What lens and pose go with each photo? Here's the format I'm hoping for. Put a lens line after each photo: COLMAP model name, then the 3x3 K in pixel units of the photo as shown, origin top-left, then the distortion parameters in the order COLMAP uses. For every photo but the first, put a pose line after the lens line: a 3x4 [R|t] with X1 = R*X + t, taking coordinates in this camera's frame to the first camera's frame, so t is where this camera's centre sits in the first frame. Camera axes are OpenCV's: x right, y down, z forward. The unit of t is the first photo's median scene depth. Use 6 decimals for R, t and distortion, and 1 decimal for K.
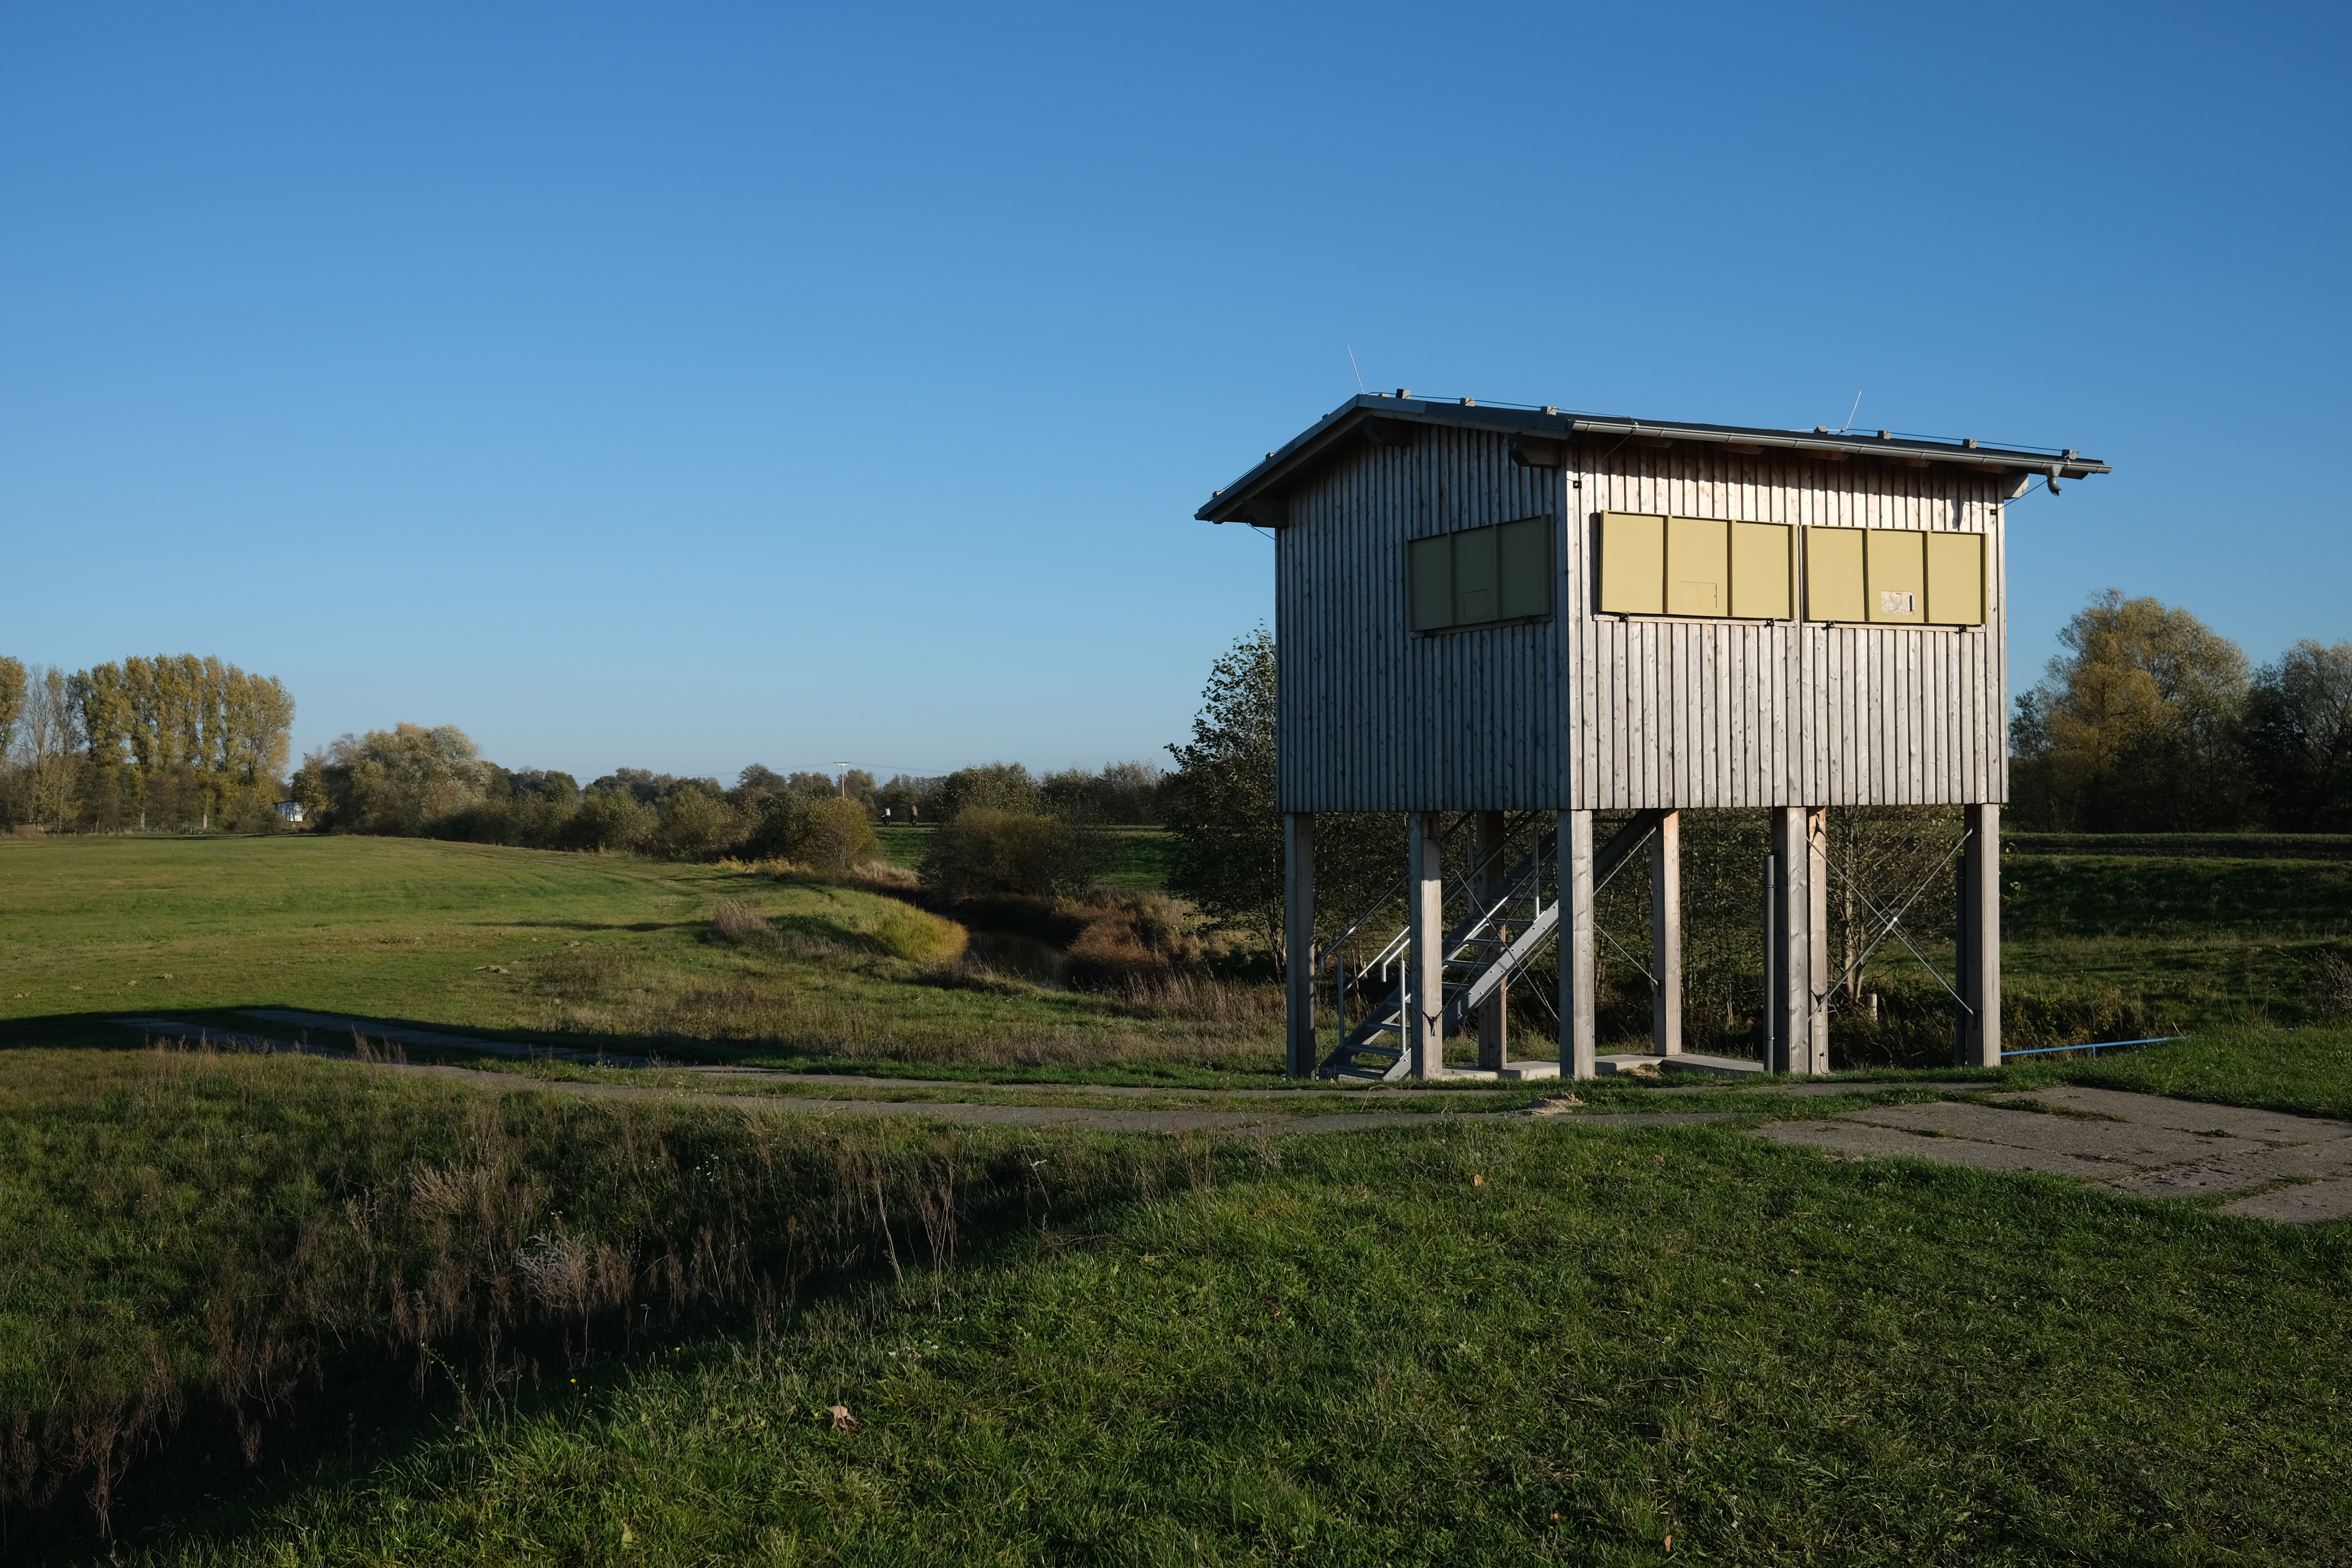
lens RADIAL K [[2478.6, 0, 1182.1], [0, 2478.6, 795.2], [0, 0, 1]] dist [-0.022220, 0.176661]
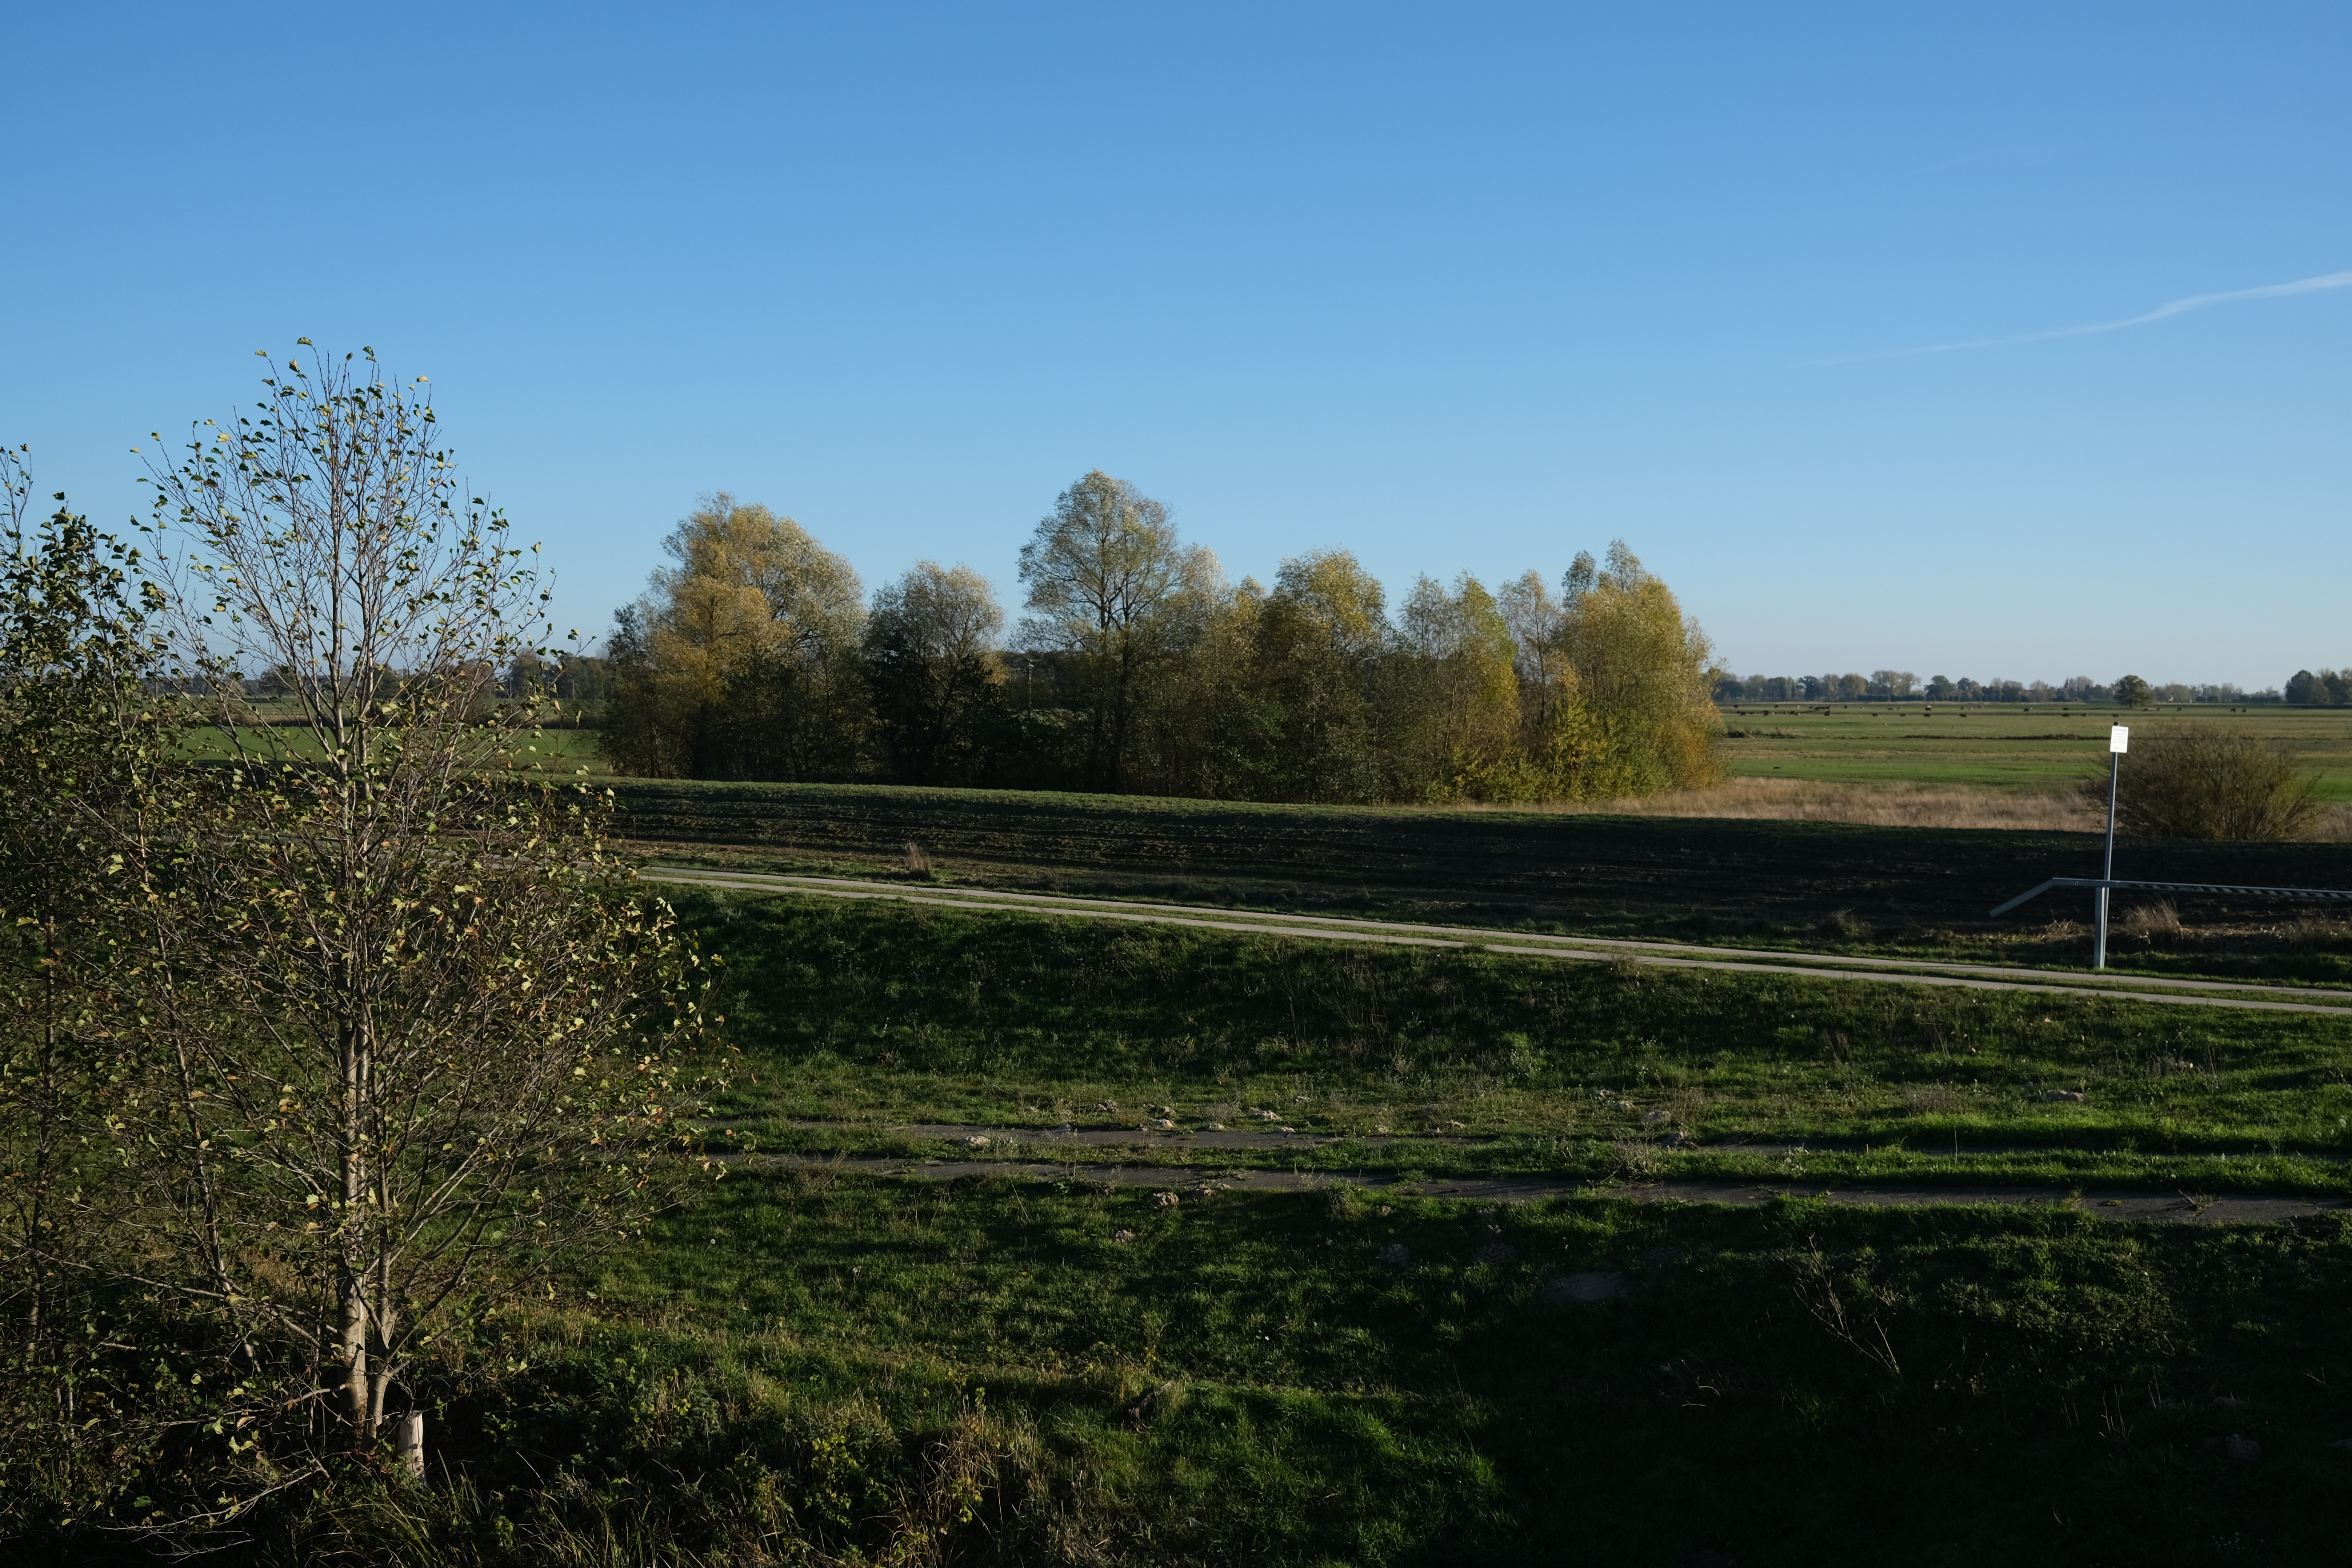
lens RADIAL K [[2478.6, 0, 1182.1], [0, 2478.6, 795.2], [0, 0, 1]] dist [-0.022220, 0.176661]
pose [[0.849006, -0.009517, 0.528297, 0.045930], [-0.012673, 0.999183, 0.038367, -0.011361], [-0.528231, -0.039269, 0.848192, 0.157907]]
